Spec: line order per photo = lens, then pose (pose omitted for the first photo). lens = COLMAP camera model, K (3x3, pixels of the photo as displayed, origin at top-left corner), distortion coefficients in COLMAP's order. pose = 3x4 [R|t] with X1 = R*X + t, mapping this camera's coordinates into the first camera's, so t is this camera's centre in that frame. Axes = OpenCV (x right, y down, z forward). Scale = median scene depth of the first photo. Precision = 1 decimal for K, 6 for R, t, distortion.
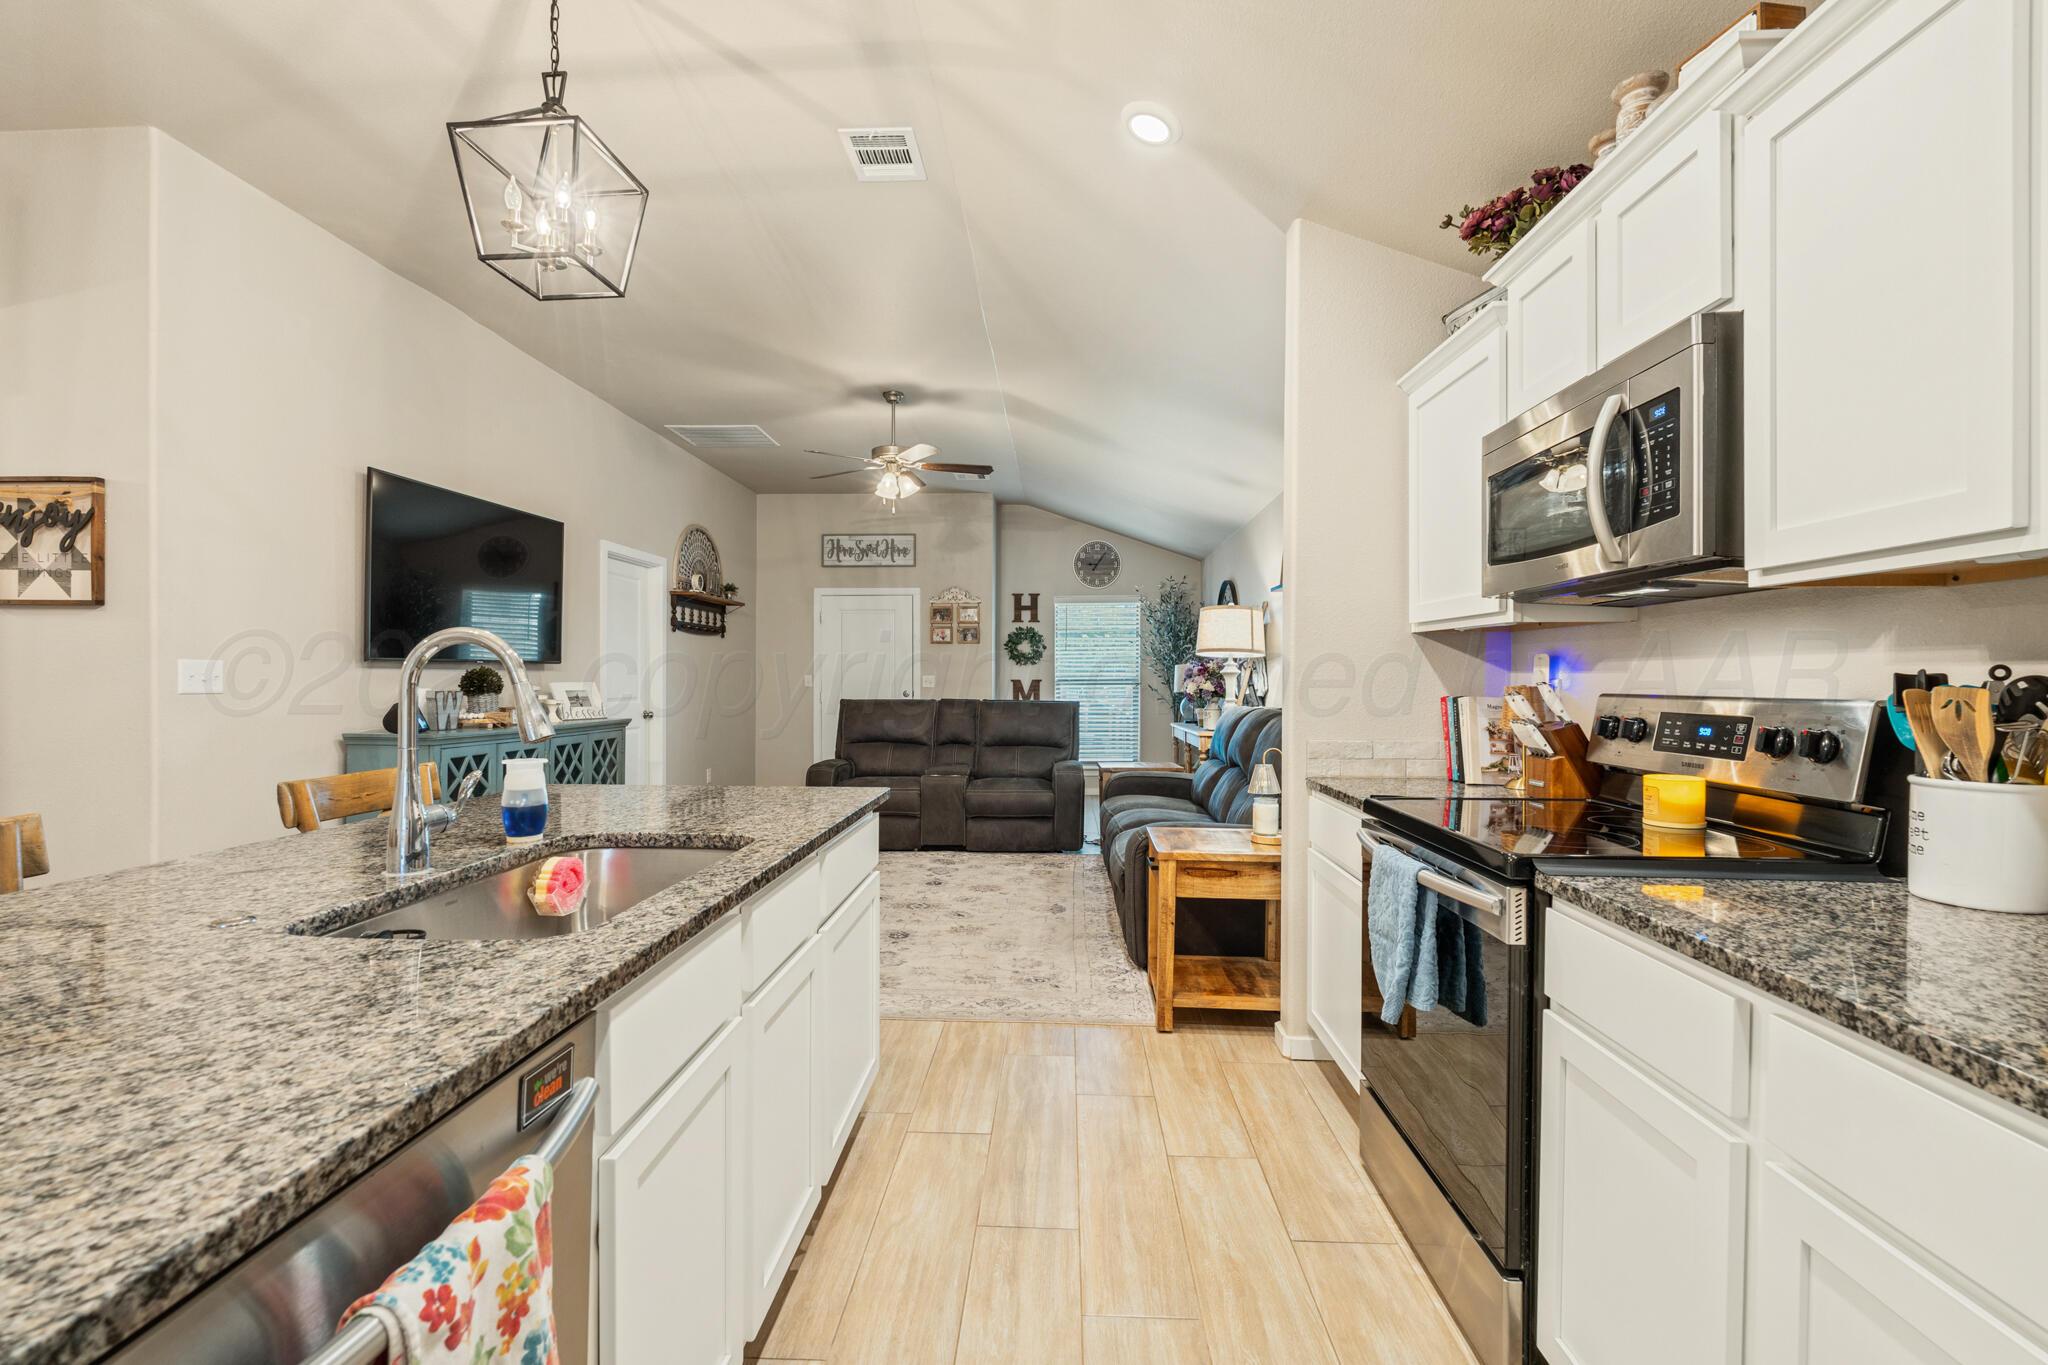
lens RADIAL K [[900.9, 0, 1035.1], [0, 900.9, 678.9], [0, 0, 1]] dist [-0.005355, 0.000232]
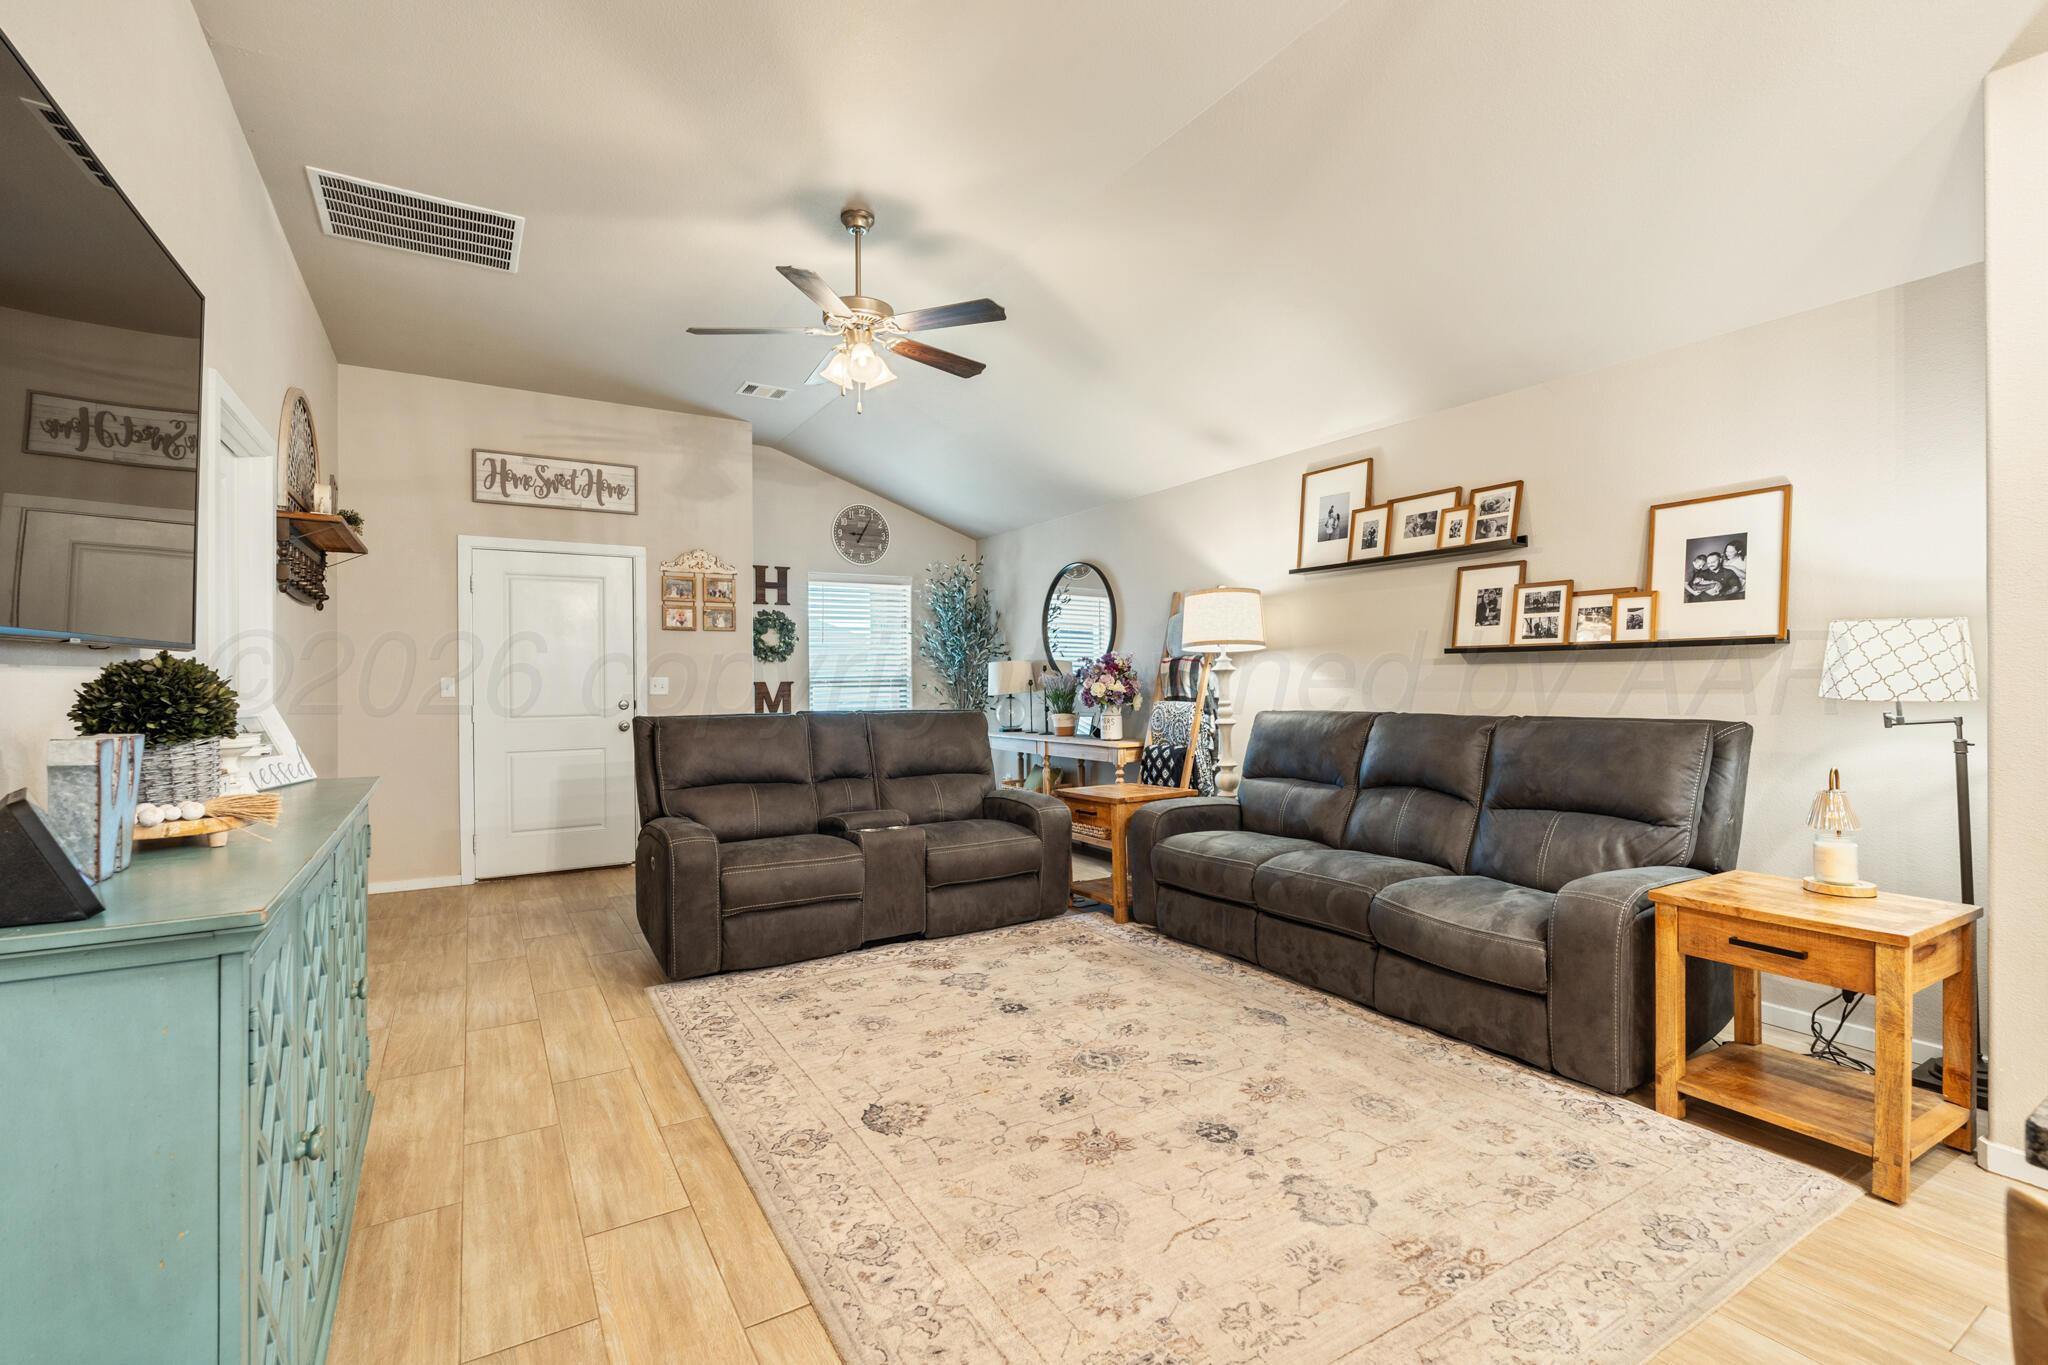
lens RADIAL K [[900.9, 0, 1020.5], [0, 900.9, 679.8], [0, 0, 1]] dist [-0.005355, 0.000232]
pose [[0.832158, -0.008420, 0.554475, -0.267816], [0.007970, 0.999963, 0.003222, -0.001514], [-0.554482, 0.001738, 0.832194, 0.282403]]
